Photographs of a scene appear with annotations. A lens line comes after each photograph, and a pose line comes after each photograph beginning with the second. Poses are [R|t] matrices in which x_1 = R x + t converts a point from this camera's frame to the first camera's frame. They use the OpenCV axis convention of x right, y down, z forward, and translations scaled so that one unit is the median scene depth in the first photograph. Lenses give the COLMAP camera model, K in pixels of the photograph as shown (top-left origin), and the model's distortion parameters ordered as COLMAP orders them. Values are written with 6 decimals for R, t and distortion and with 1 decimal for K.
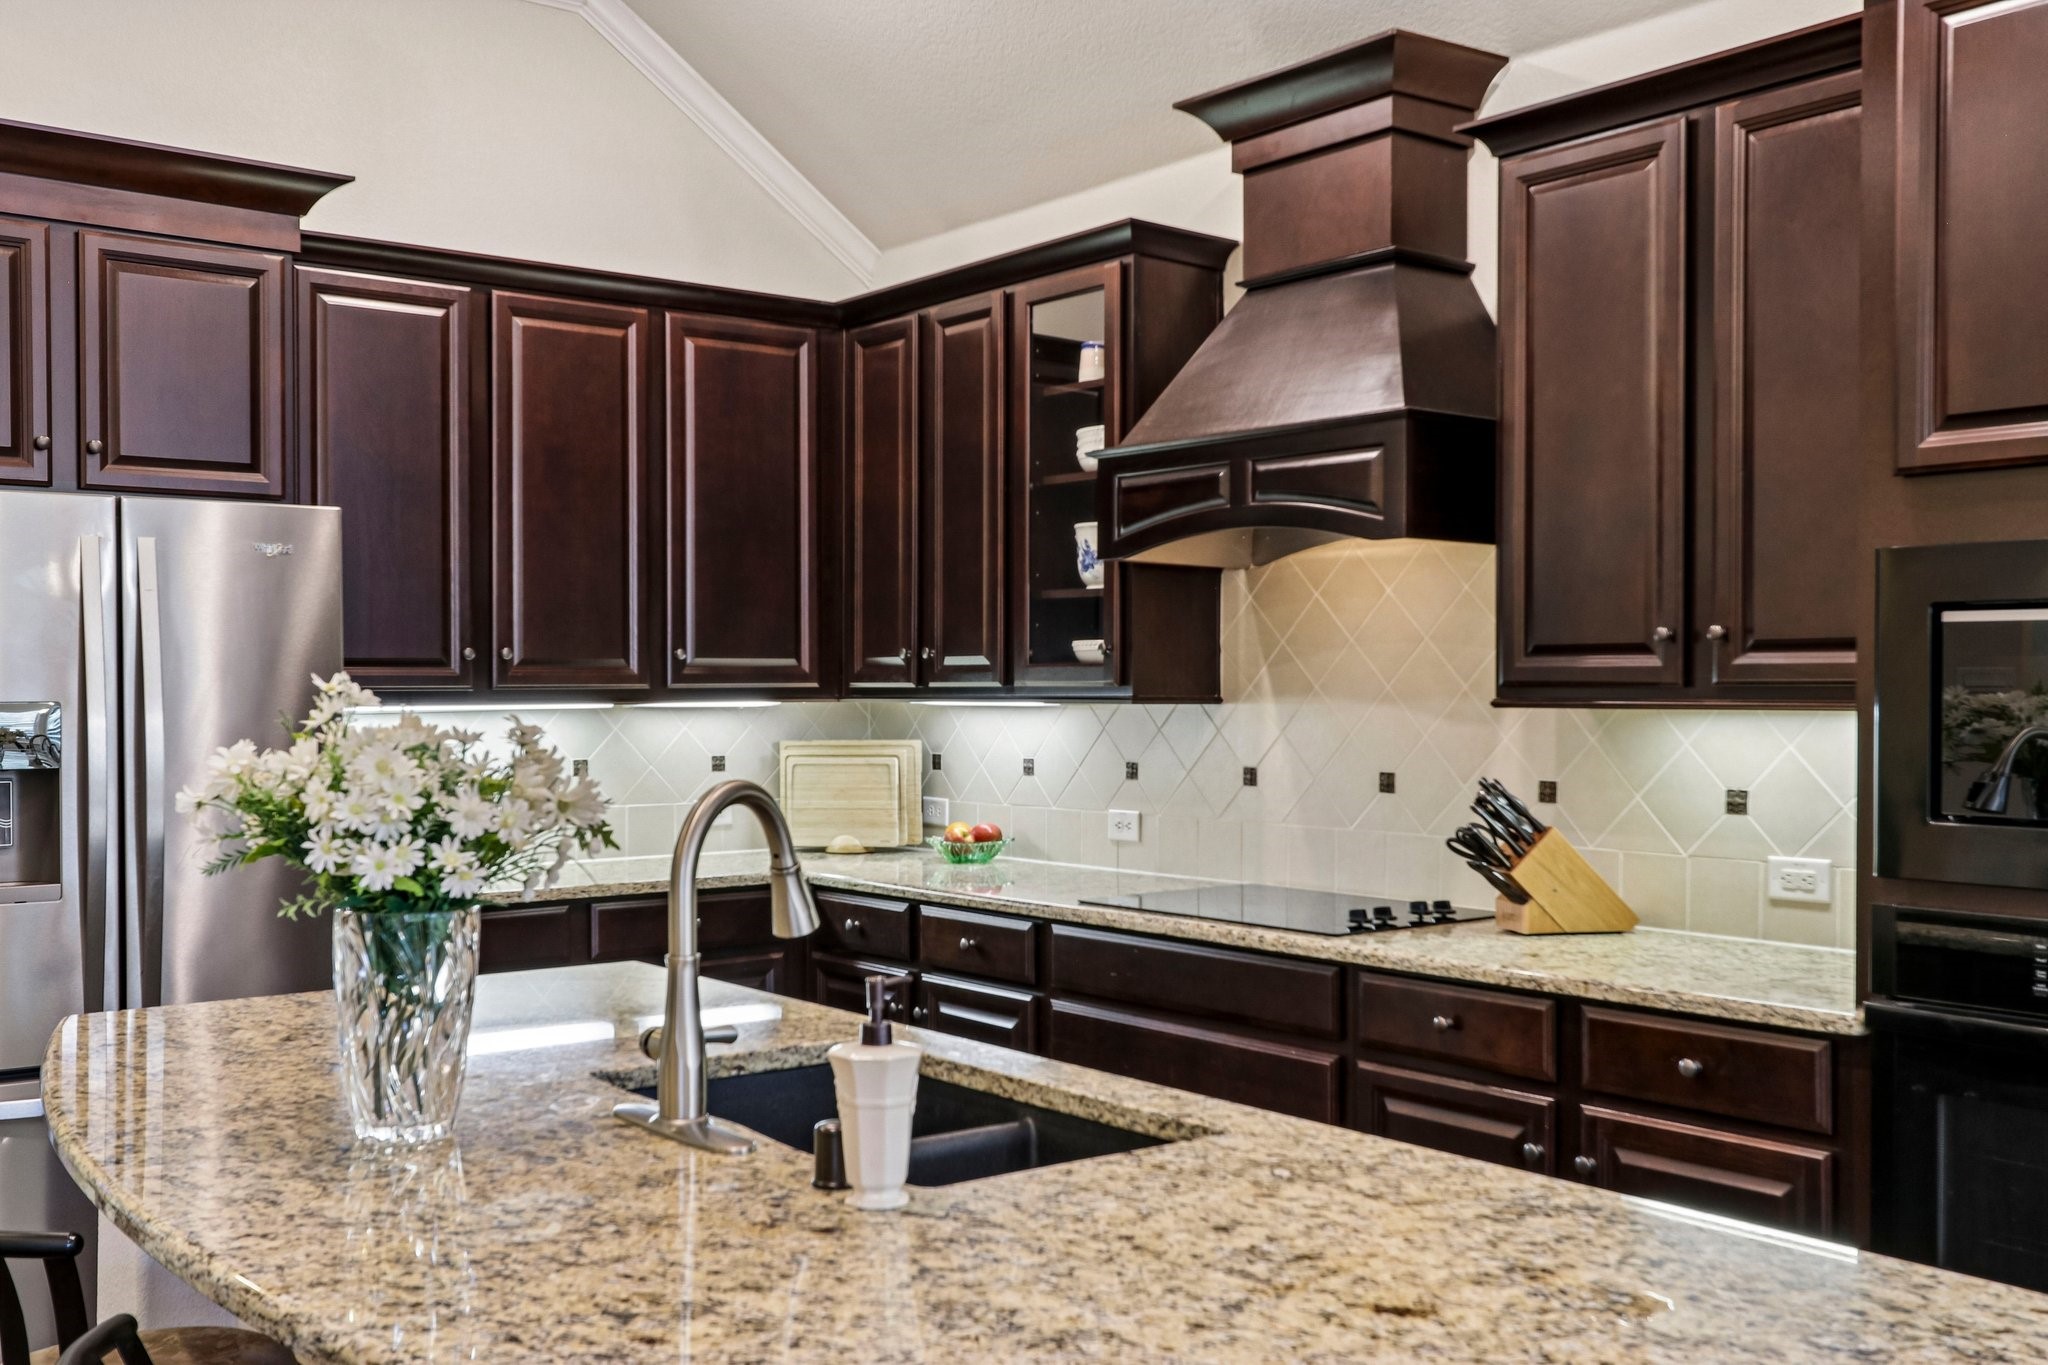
lens RADIAL K [[1969.0, 0, 1024.0], [0, 1969.0, 682.5], [0, 0, 1]] dist [-0.003631, -0.003624]
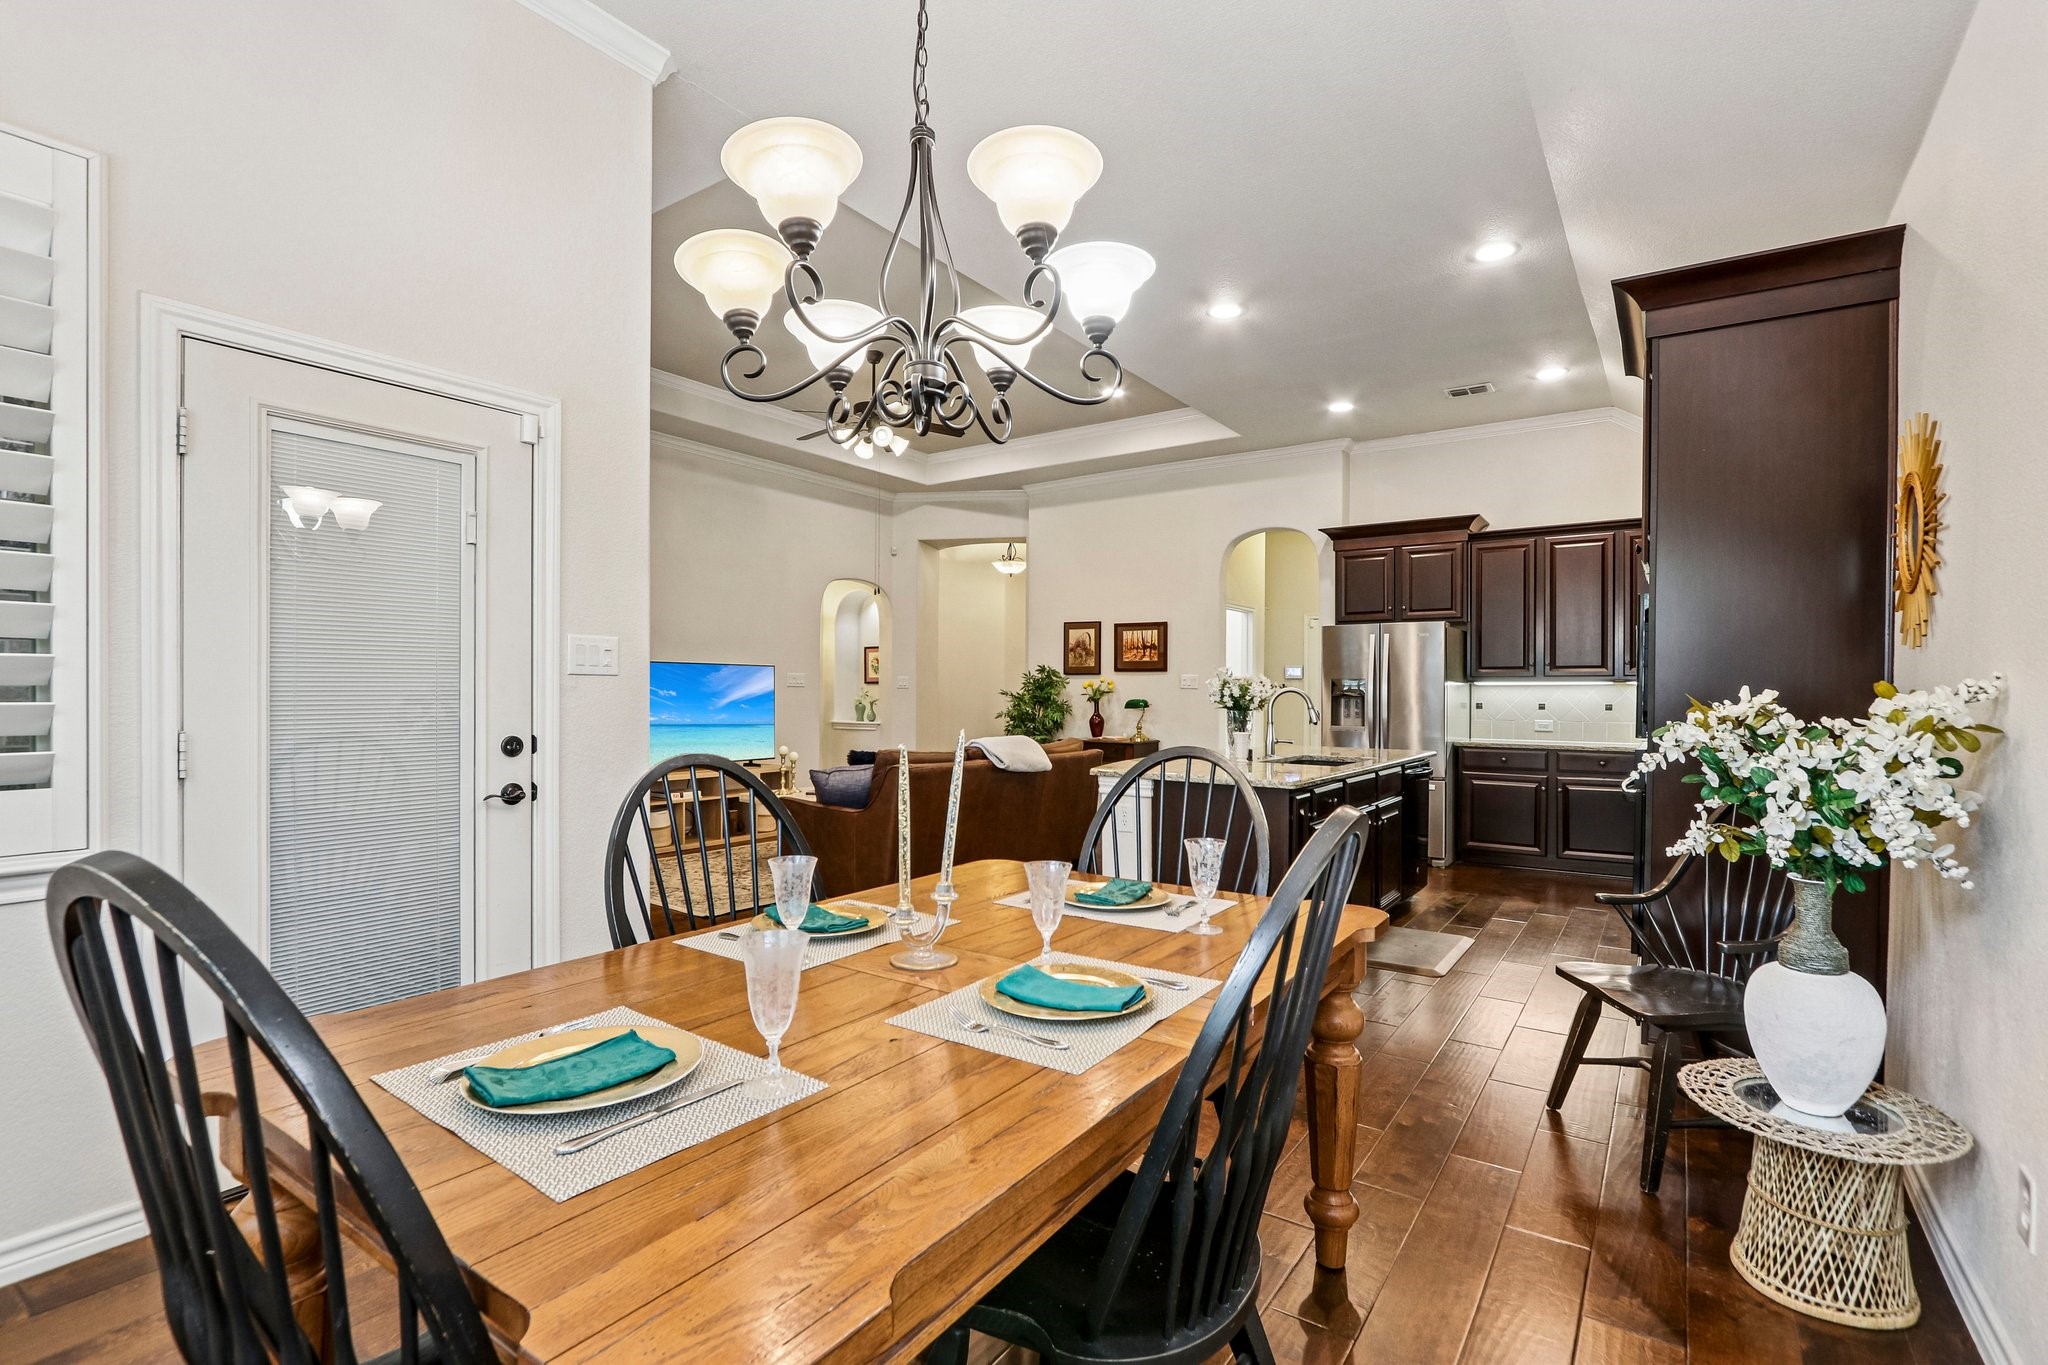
lens RADIAL K [[942.3, 0, 1032.4], [0, 942.3, 692.6], [0, 0, 1]] dist [-0.014824, 0.002004]
pose [[0.293812, 0.005575, -0.955847, 0.880942], [-0.004835, 0.999979, 0.004347, 0.025941], [0.955851, 0.003344, 0.293833, -0.123070]]
